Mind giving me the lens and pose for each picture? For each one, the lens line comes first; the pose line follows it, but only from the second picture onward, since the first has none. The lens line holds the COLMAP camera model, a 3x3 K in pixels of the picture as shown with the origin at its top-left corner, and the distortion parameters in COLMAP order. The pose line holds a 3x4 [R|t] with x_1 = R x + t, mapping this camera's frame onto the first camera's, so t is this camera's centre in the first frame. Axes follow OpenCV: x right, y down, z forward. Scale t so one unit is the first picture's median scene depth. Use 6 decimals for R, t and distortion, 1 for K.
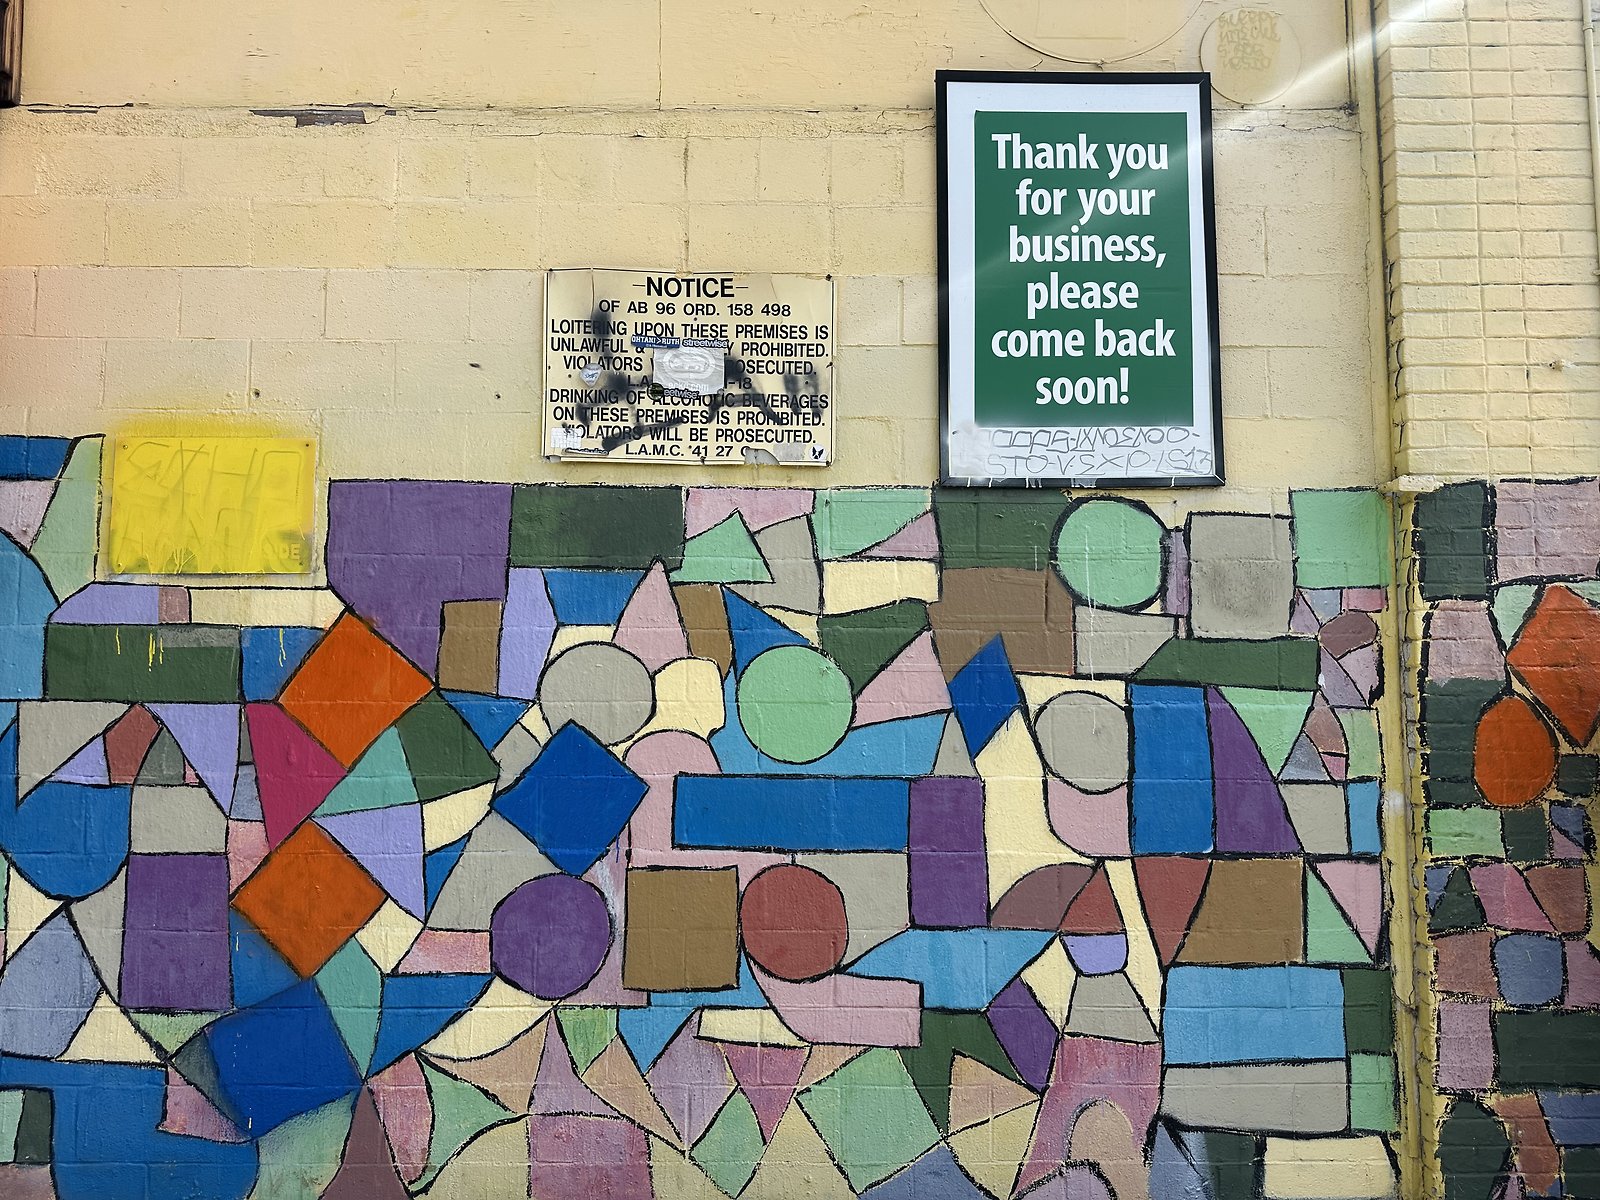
lens RADIAL K [[1118.3, 0, 739.8], [0, 1118.3, 606.5], [0, 0, 1]] dist [0.070288, -0.087711]
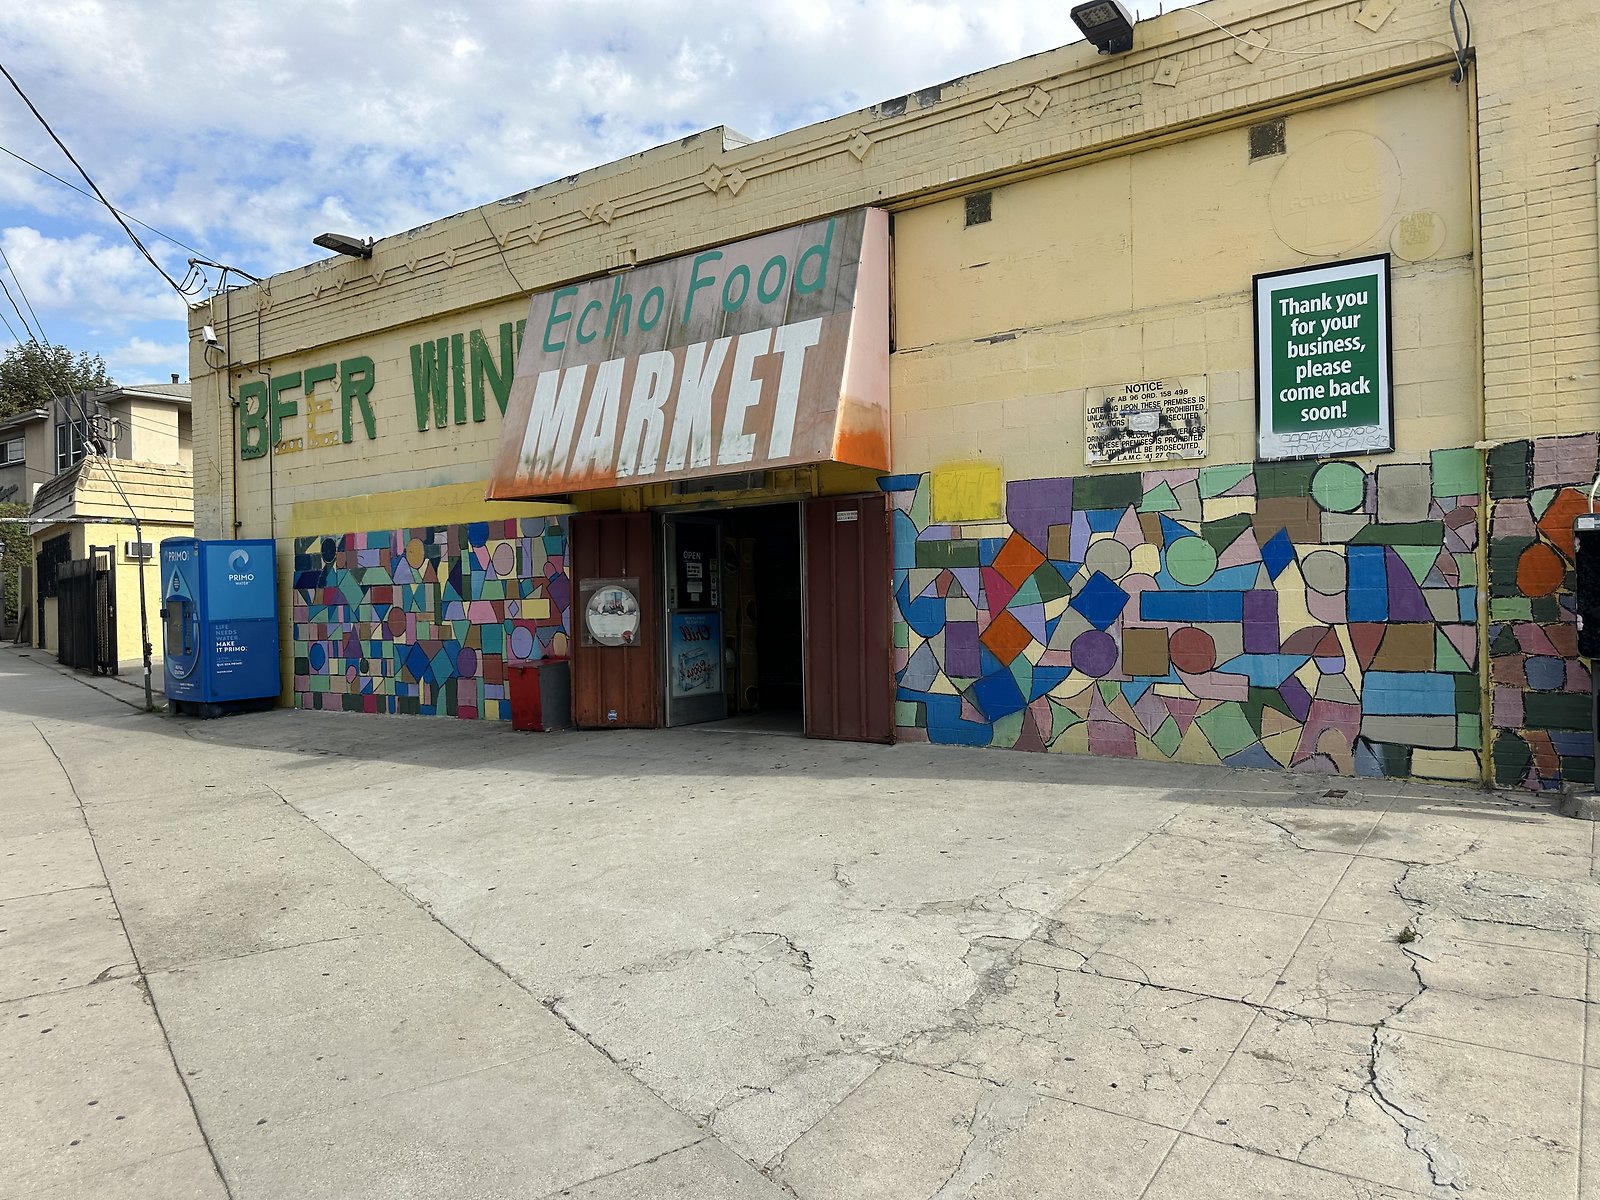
lens RADIAL K [[1118.3, 0, 796.9], [0, 1118.3, 598.4], [0, 0, 1]] dist [0.070288, -0.087711]
pose [[0.815348, -0.014755, -0.578782, 0.749329], [0.055830, 0.997020, 0.053233, -0.006896], [0.576272, -0.075717, 0.813743, -1.433589]]
